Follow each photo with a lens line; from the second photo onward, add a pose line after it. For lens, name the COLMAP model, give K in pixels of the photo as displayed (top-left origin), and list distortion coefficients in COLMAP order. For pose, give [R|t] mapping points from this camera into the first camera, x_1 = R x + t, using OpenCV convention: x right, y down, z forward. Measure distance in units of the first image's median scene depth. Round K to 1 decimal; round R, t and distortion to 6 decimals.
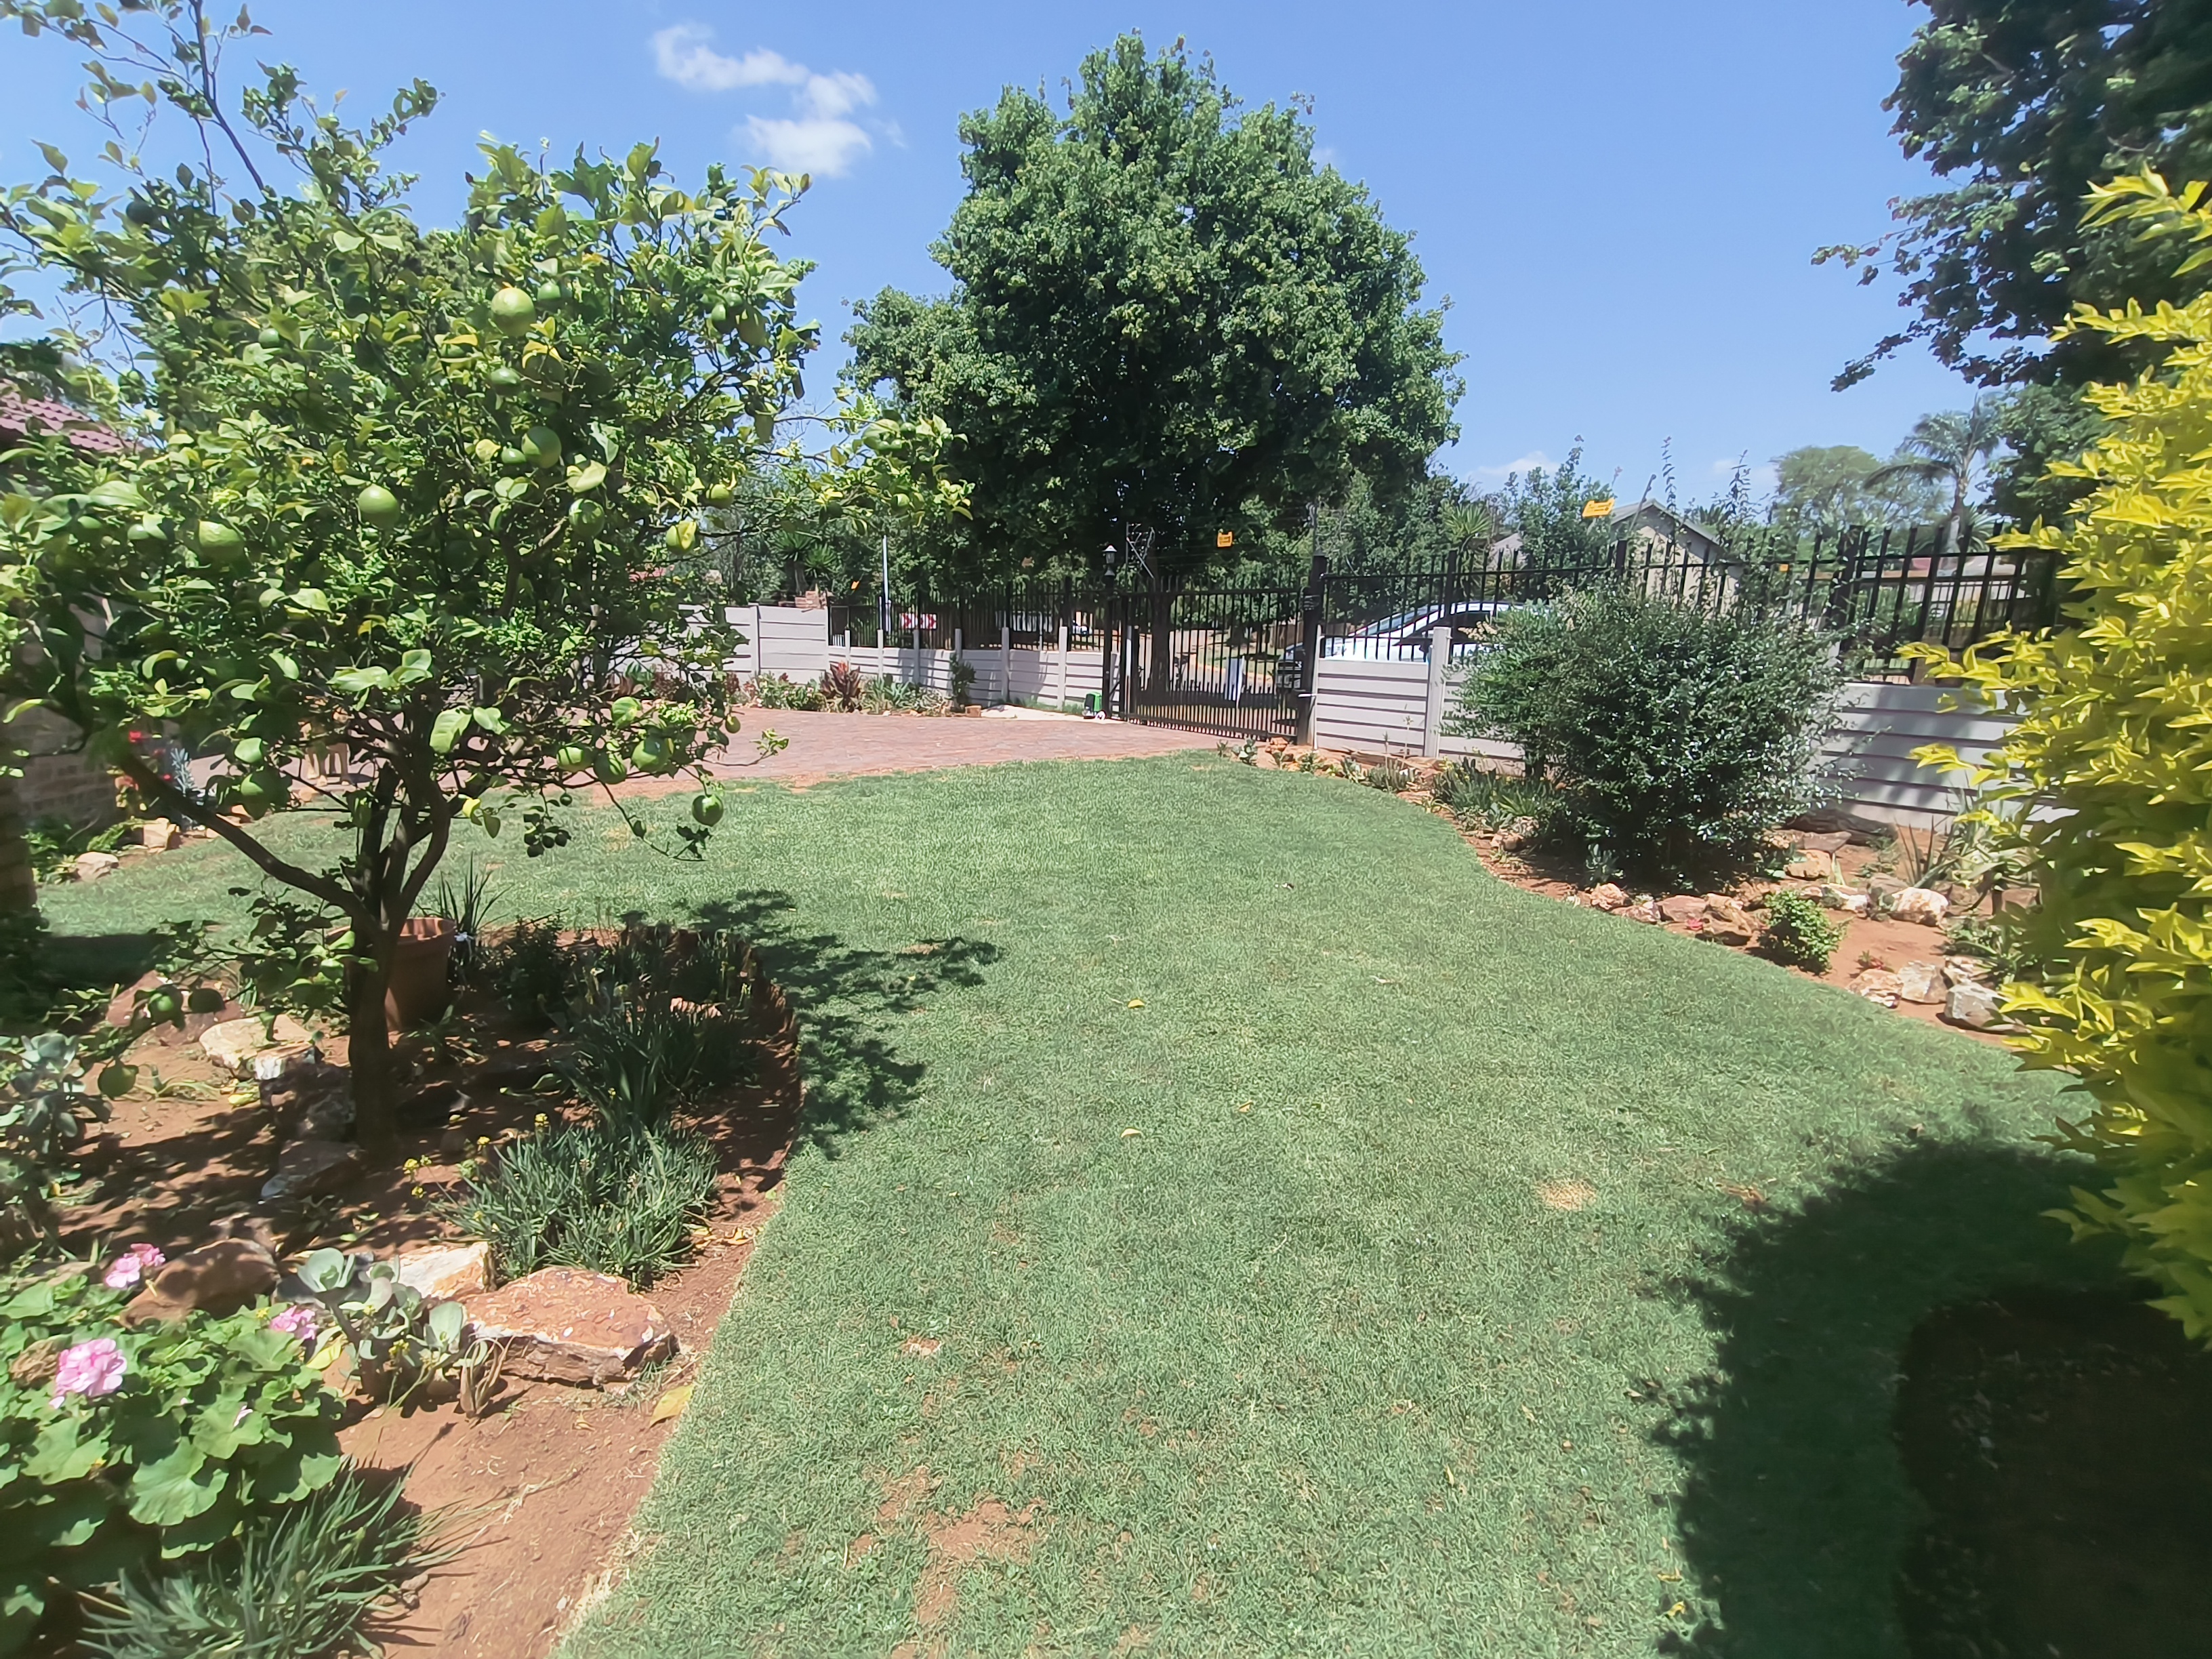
lens RADIAL K [[1027.5, 0, 1093.4], [0, 1027.5, 835.0], [0, 0, 1]] dist [0.003274, 0.001417]
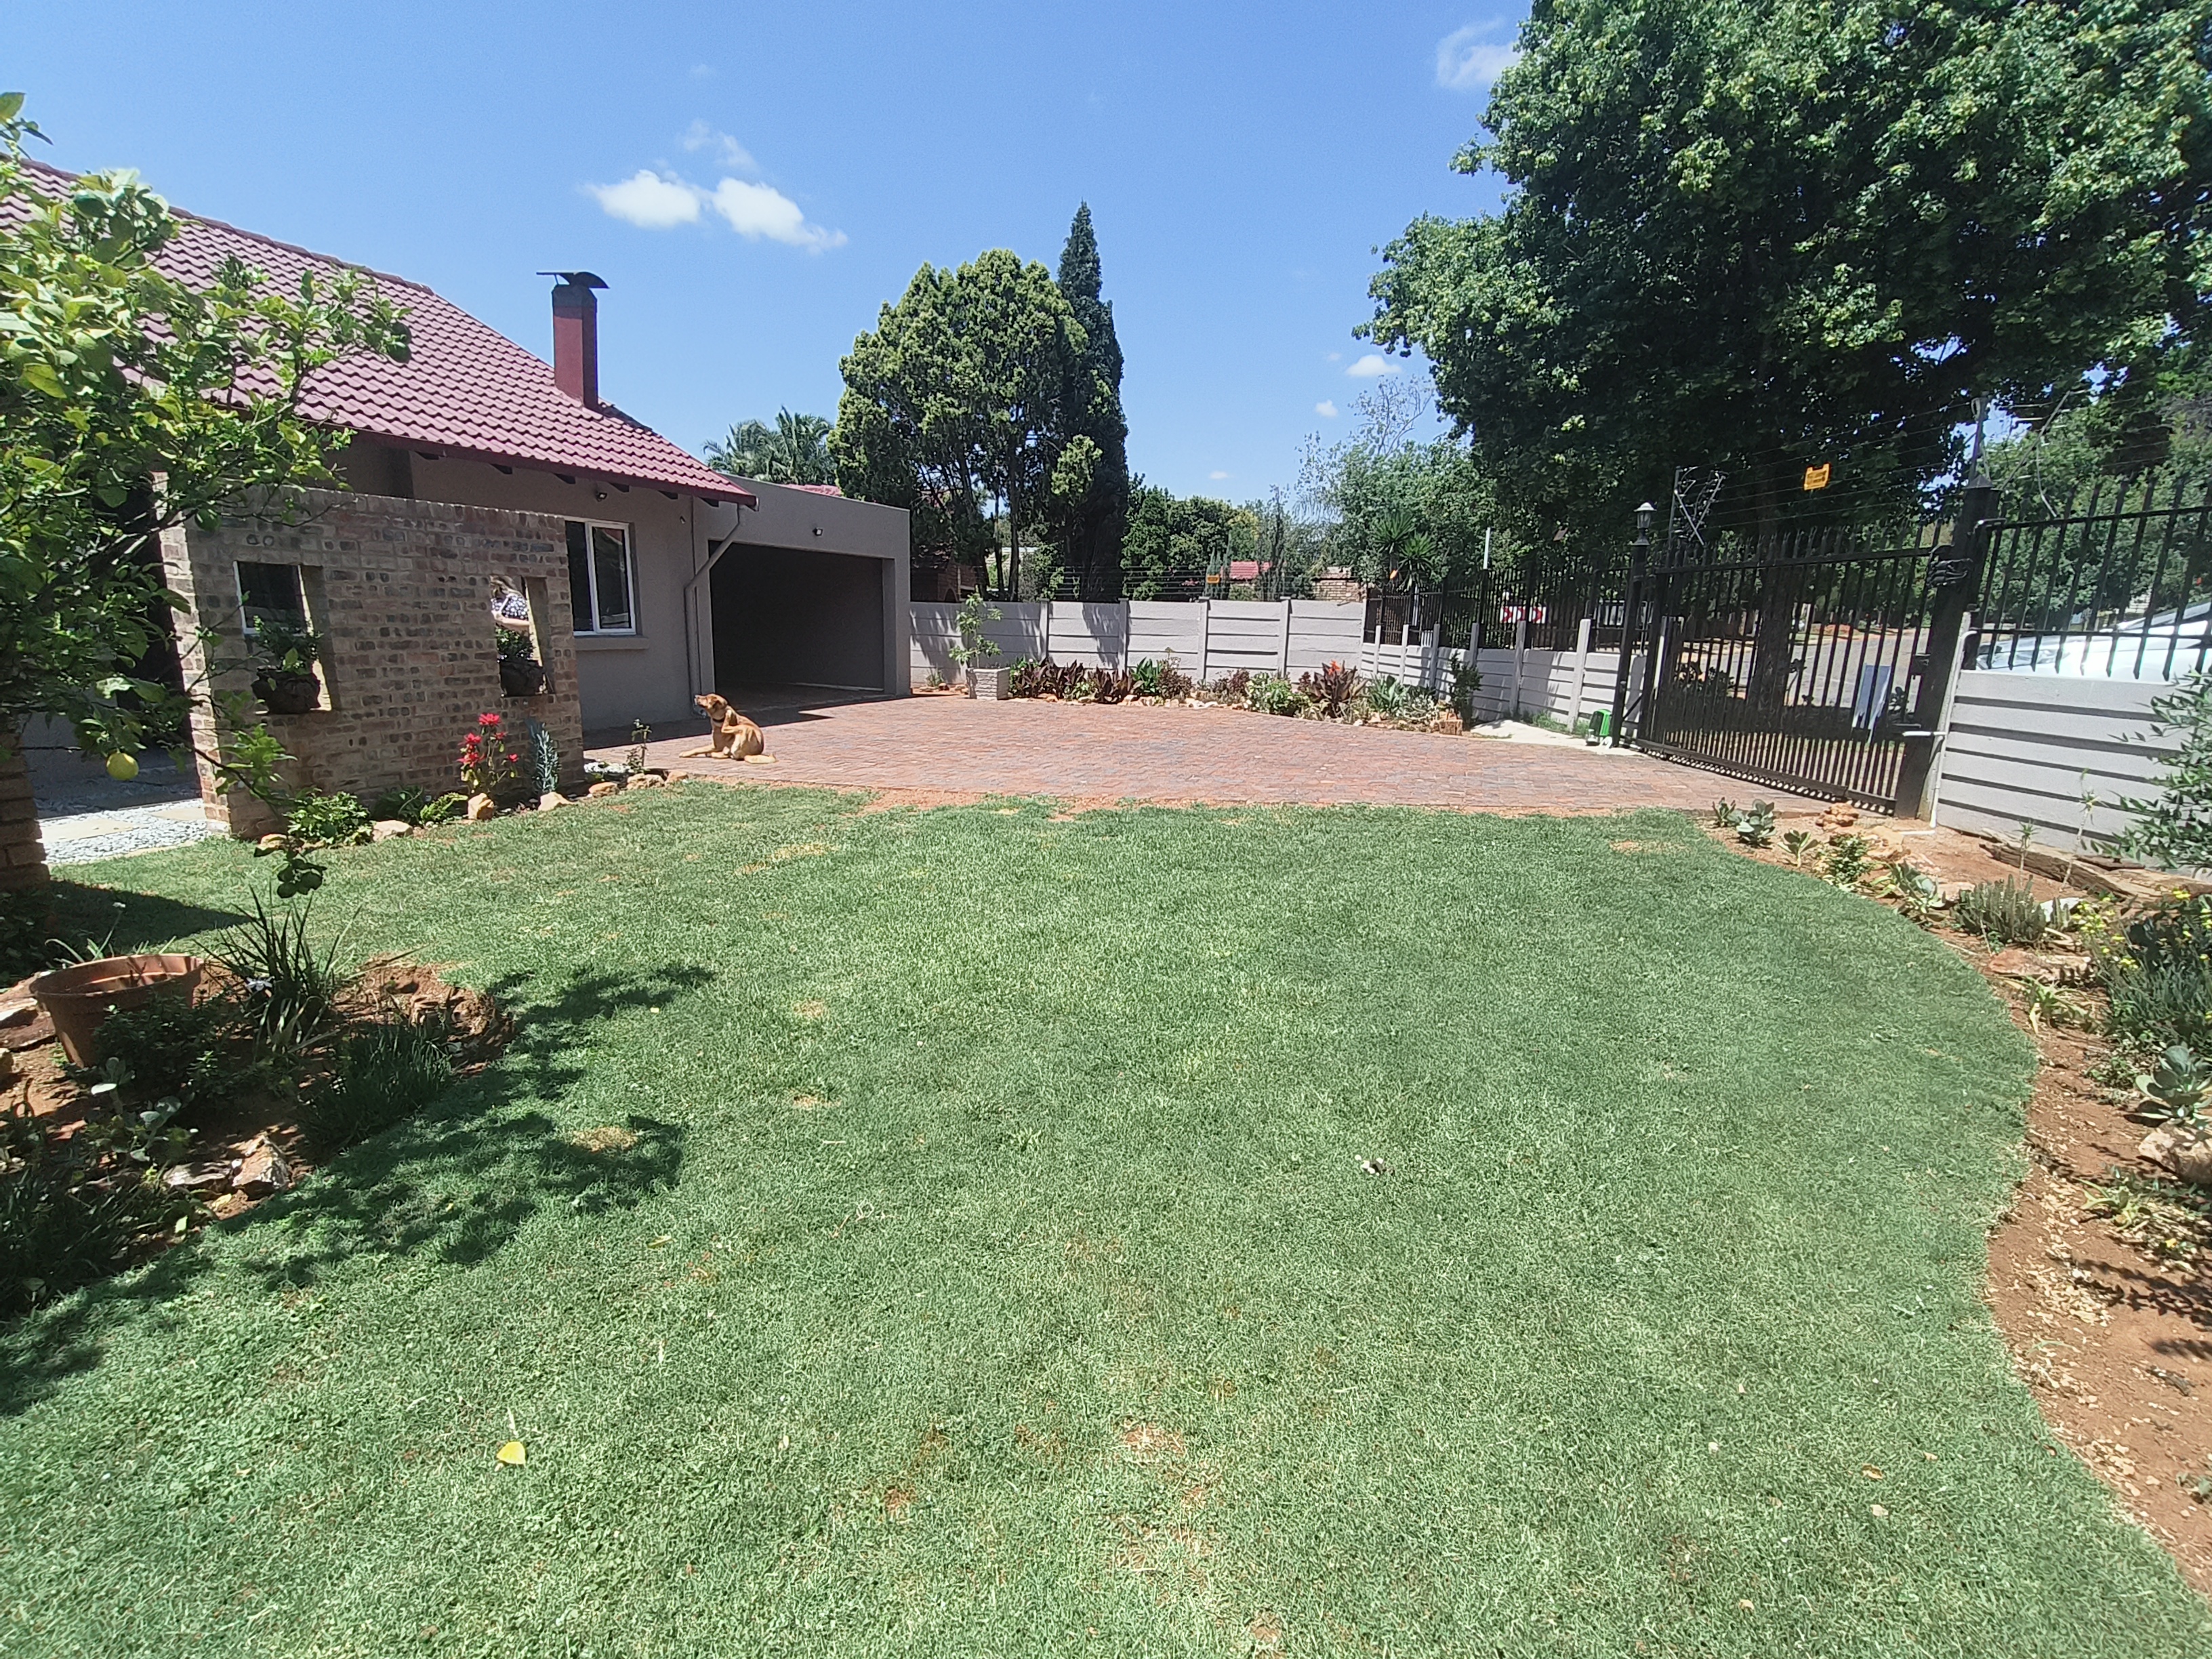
lens RADIAL K [[1027.5, 0, 1110.2], [0, 1027.5, 823.9], [0, 0, 1]] dist [0.003274, 0.001417]
pose [[0.819920, 0.105800, -0.562616, 0.135565], [-0.109665, 0.993601, 0.027027, -0.041734], [0.561875, 0.039540, 0.826276, 0.218495]]
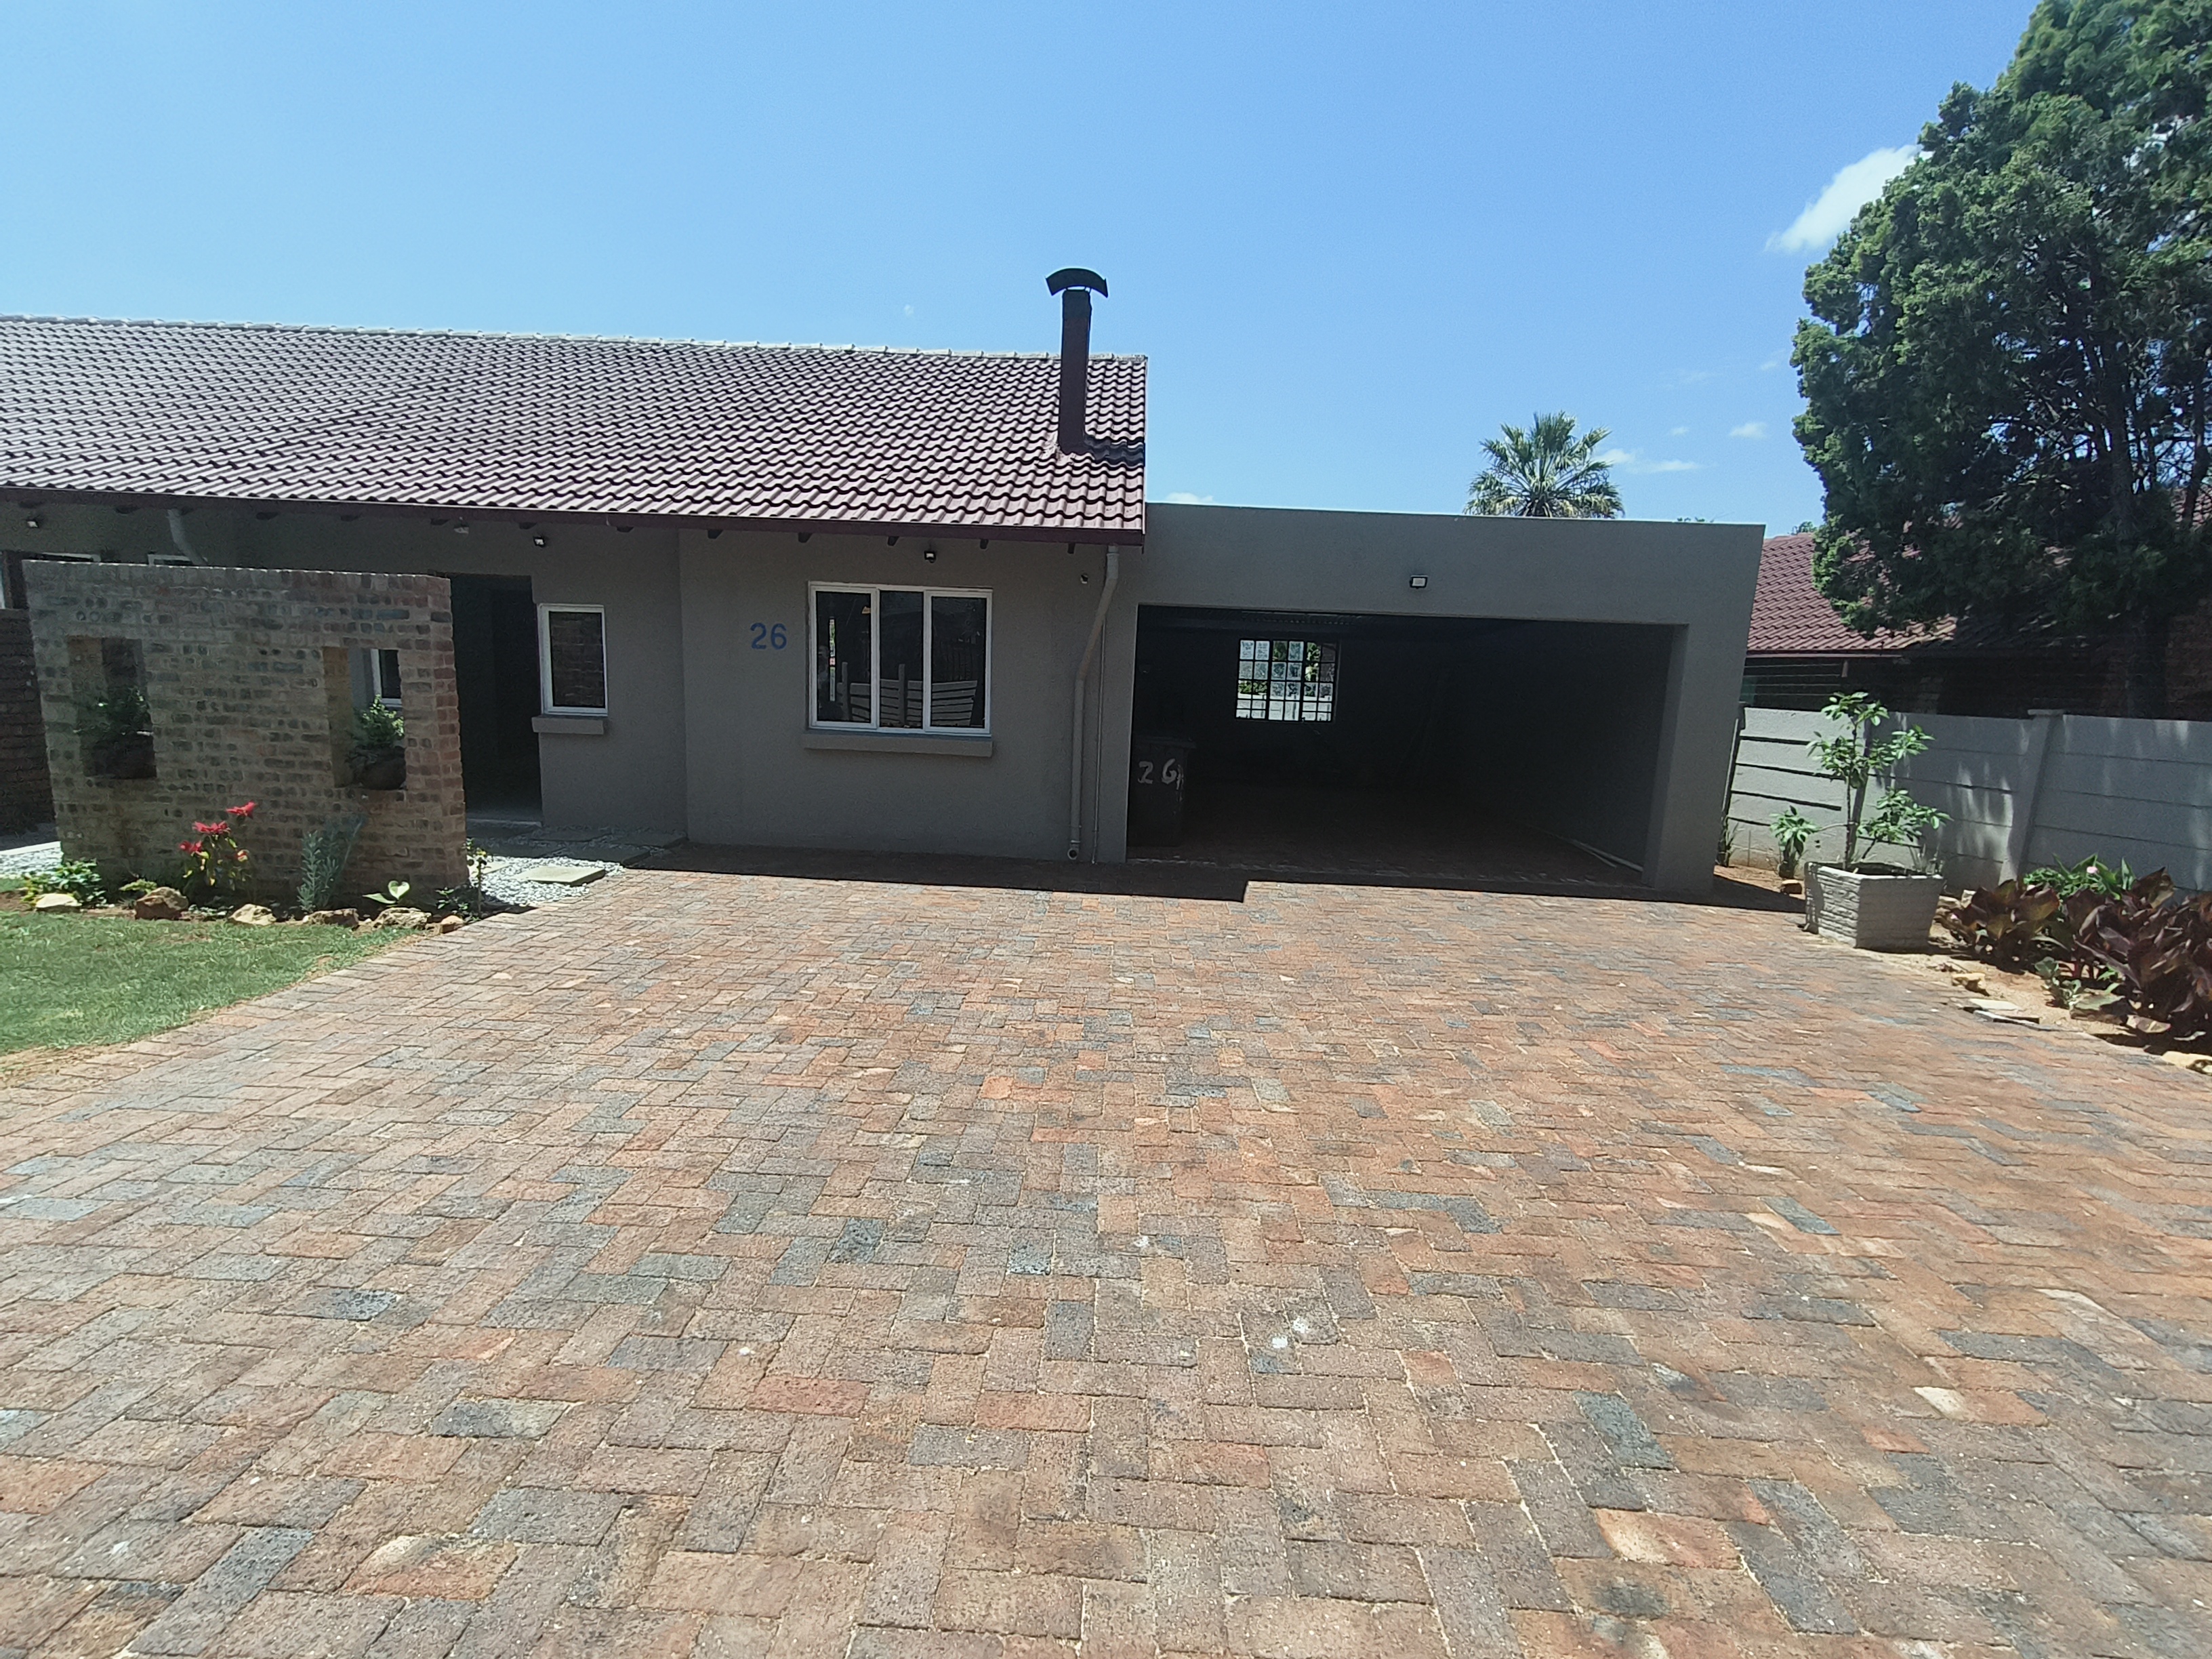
lens RADIAL K [[1027.5, 0, 1098.8], [0, 1027.5, 838.3], [0, 0, 1]] dist [0.003274, 0.001417]
pose [[-0.297654, 0.108651, -0.948471, -0.100234], [-0.229497, 0.956225, 0.181561, -0.205424], [0.926679, 0.271713, -0.259689, 0.954313]]
